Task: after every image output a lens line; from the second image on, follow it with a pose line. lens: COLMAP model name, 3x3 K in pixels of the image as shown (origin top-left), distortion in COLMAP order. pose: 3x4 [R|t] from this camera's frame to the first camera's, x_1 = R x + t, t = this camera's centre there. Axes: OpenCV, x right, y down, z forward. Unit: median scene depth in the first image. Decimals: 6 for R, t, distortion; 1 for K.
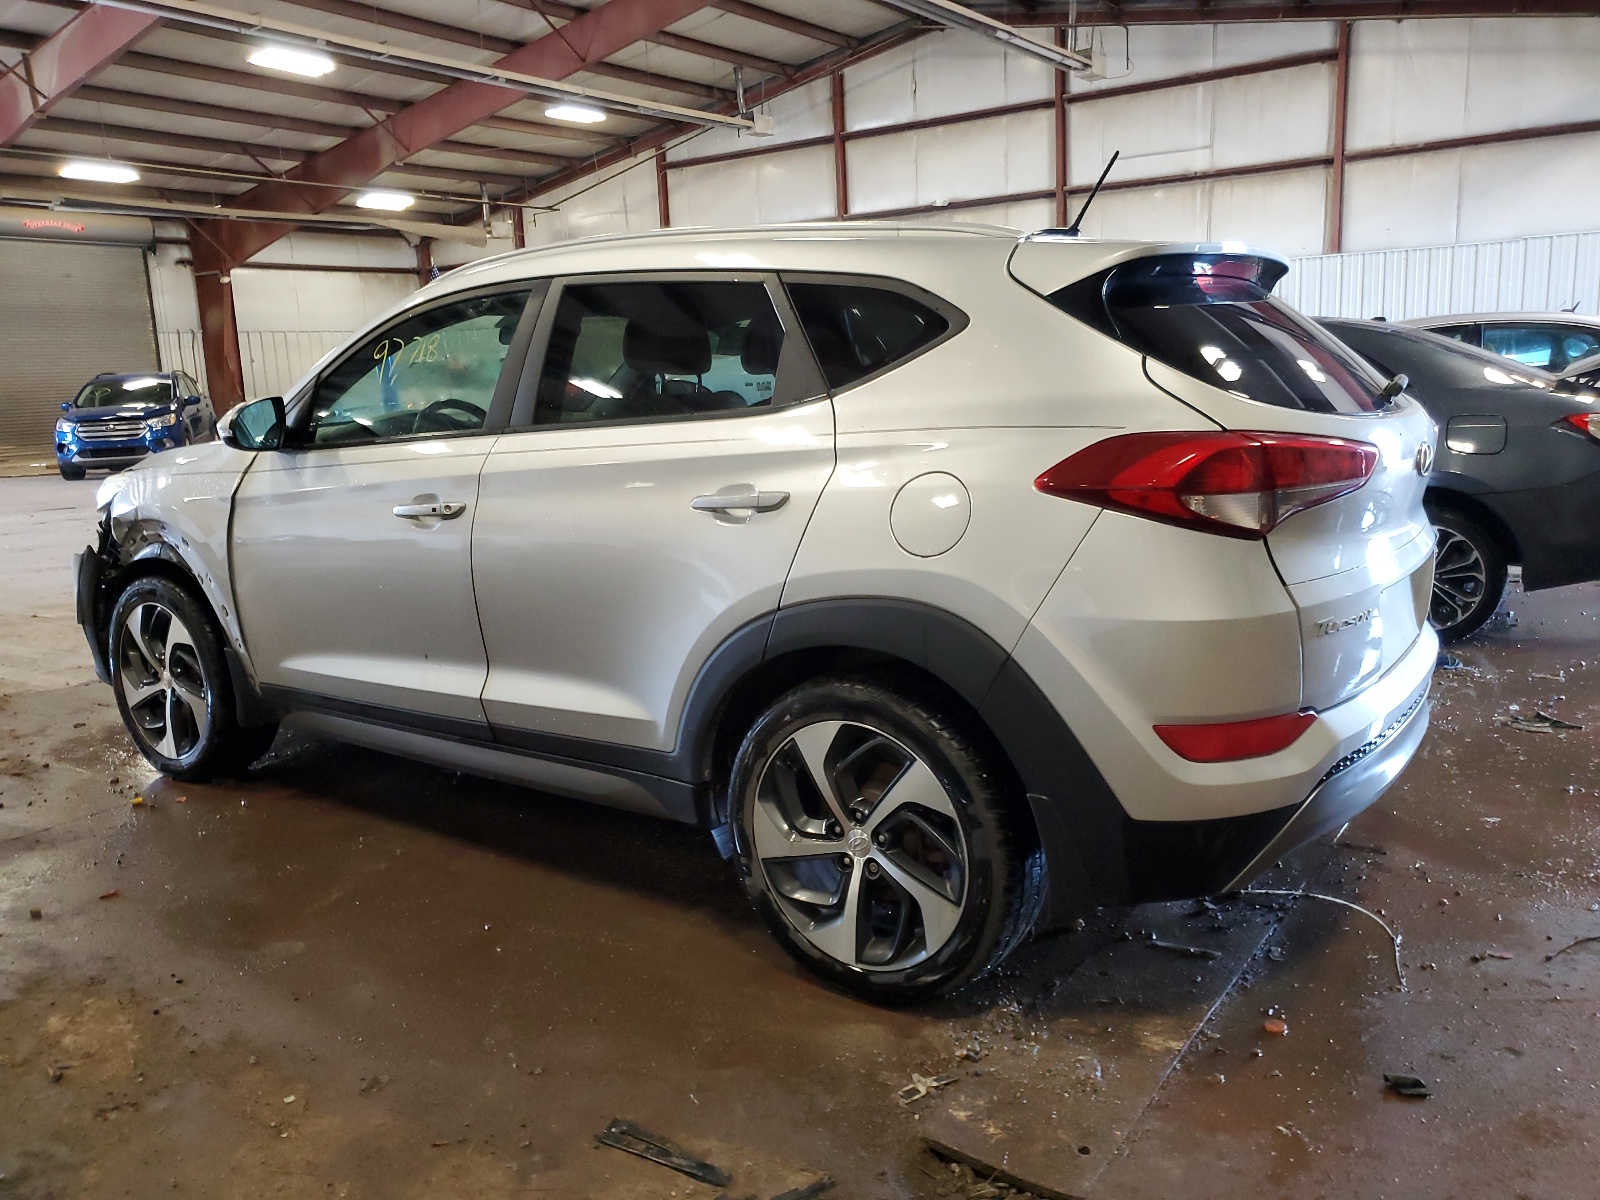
lens RADIAL K [[1263.8, 0, 800.0], [0, 1263.8, 600.0], [0, 0, 1]] dist [0.015305, 0.007744]
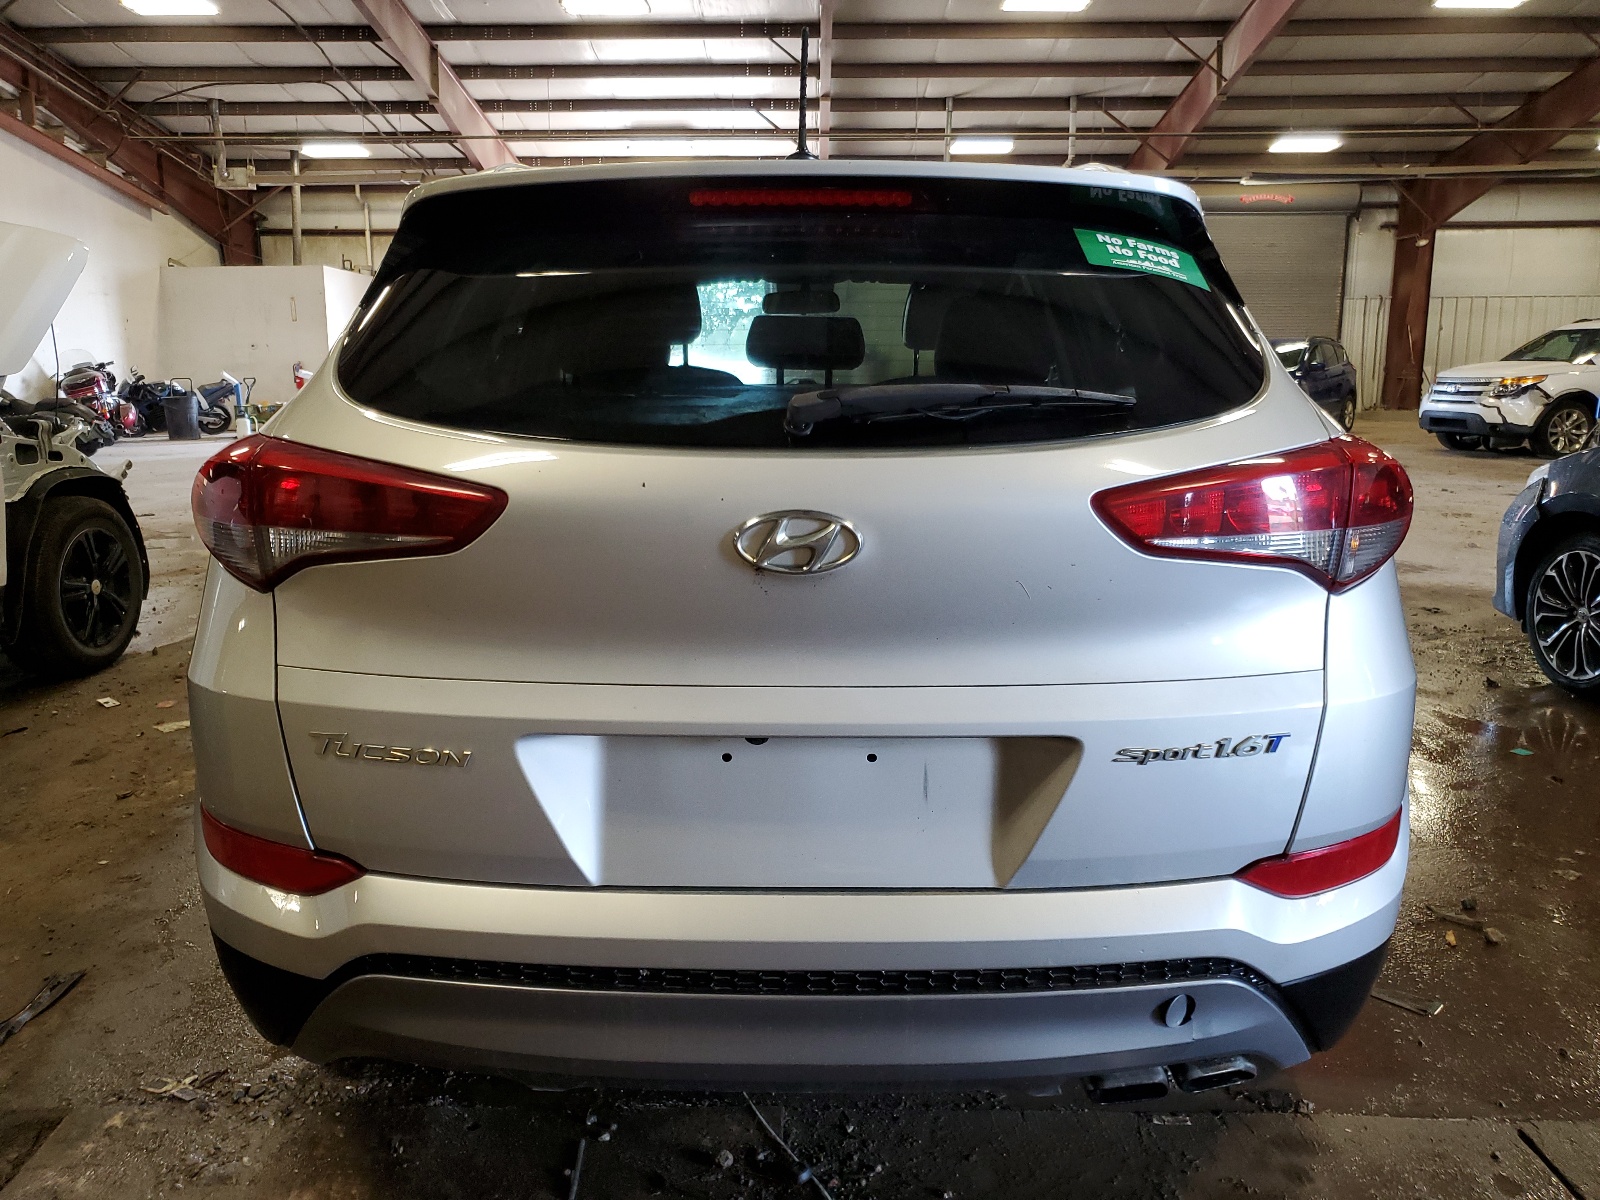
lens RADIAL K [[1263.8, 0, 800.0], [0, 1263.8, 600.0], [0, 0, 1]] dist [0.015305, 0.007744]
pose [[0.562835, 0.188673, -0.804748, 0.108773], [-0.168918, 0.979308, 0.111459, -0.015962], [0.809126, 0.073203, 0.583058, 0.082551]]
